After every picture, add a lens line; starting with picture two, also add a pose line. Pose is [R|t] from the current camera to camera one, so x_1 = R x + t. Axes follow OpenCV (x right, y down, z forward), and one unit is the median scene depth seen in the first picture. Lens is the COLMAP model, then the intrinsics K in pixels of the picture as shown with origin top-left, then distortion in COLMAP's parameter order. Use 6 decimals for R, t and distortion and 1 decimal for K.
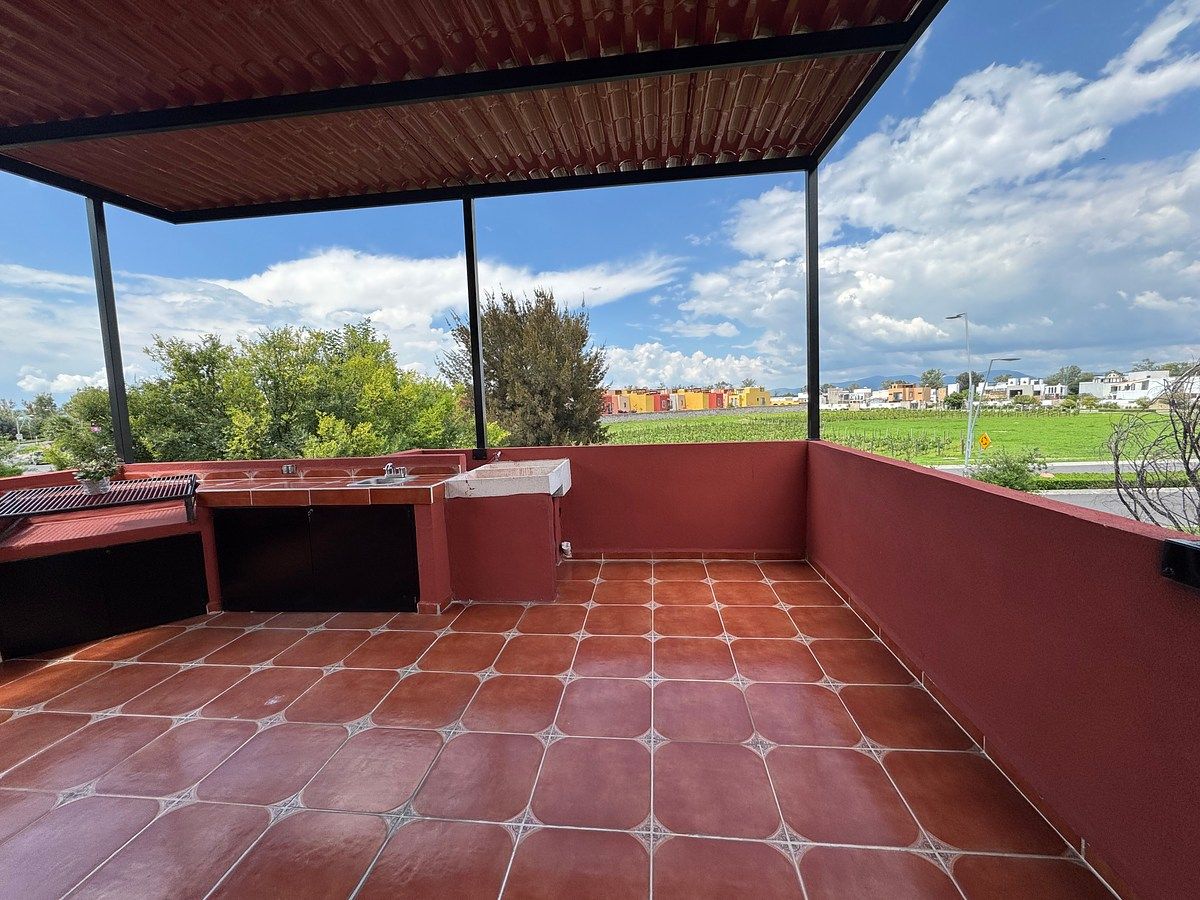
lens RADIAL K [[479.6, 0, 602.8], [0, 479.6, 447.7], [0, 0, 1]] dist [-0.006682, 0.002364]
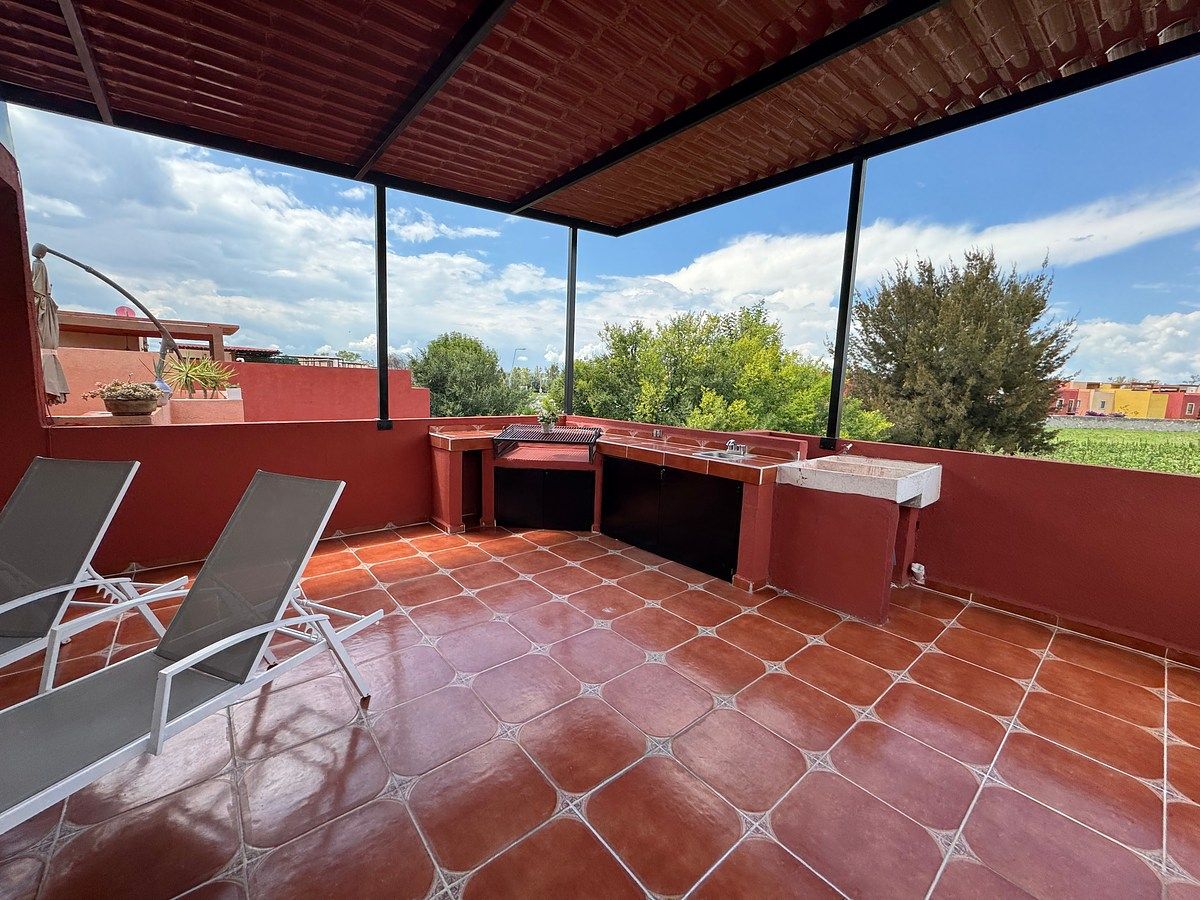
lens RADIAL K [[479.6, 0, 601.0], [0, 479.6, 447.7], [0, 0, 1]] dist [-0.006682, 0.002364]
pose [[0.718991, 0.149059, -0.678847, 0.012549], [-0.121838, 0.988638, 0.088040, -0.001512], [0.684257, 0.019409, 0.728982, 0.004831]]
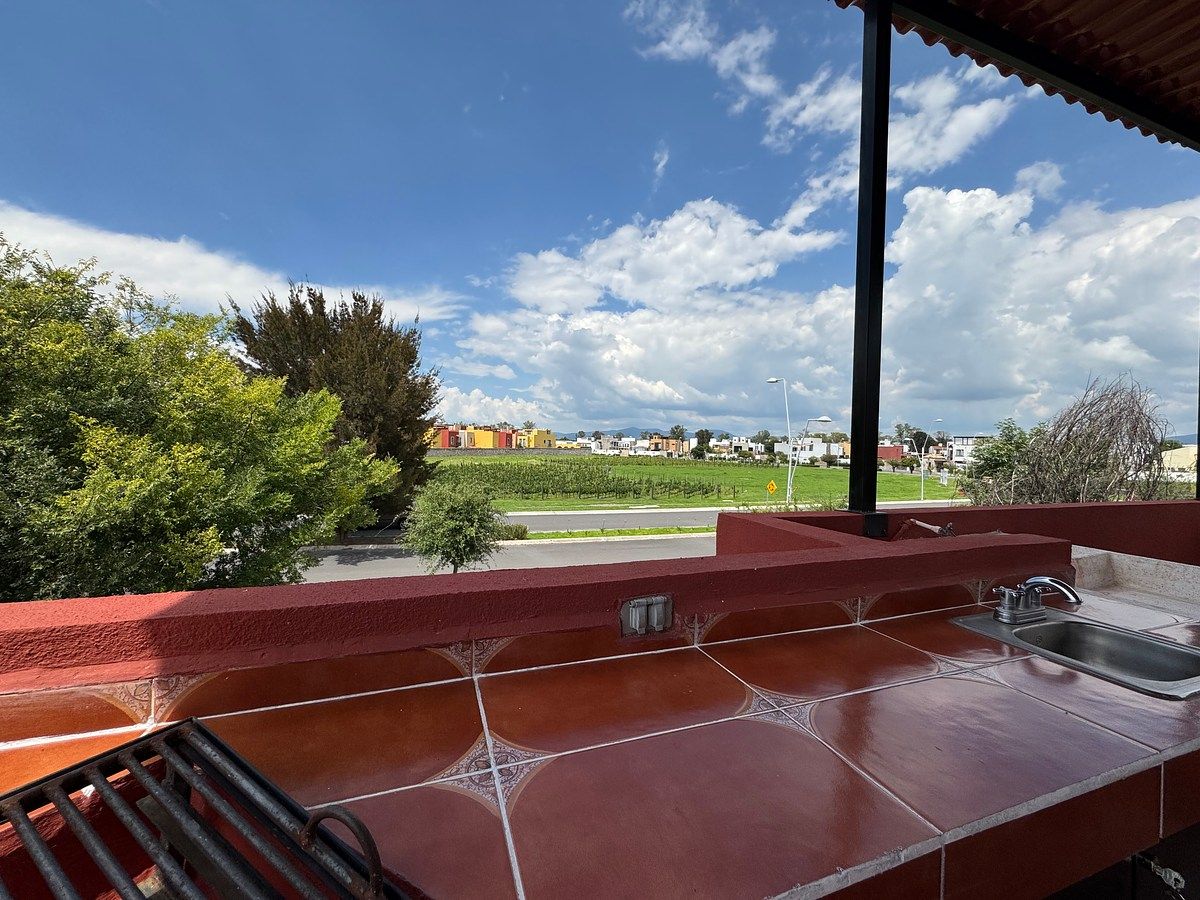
lens RADIAL K [[479.6, 0, 595.1], [0, 479.6, 452.5], [0, 0, 1]] dist [-0.006682, 0.002364]
pose [[0.900766, 0.049613, 0.431462, -0.167783], [-0.018620, 0.996952, -0.075765, -0.004528], [-0.433905, 0.060213, 0.898944, 0.165743]]
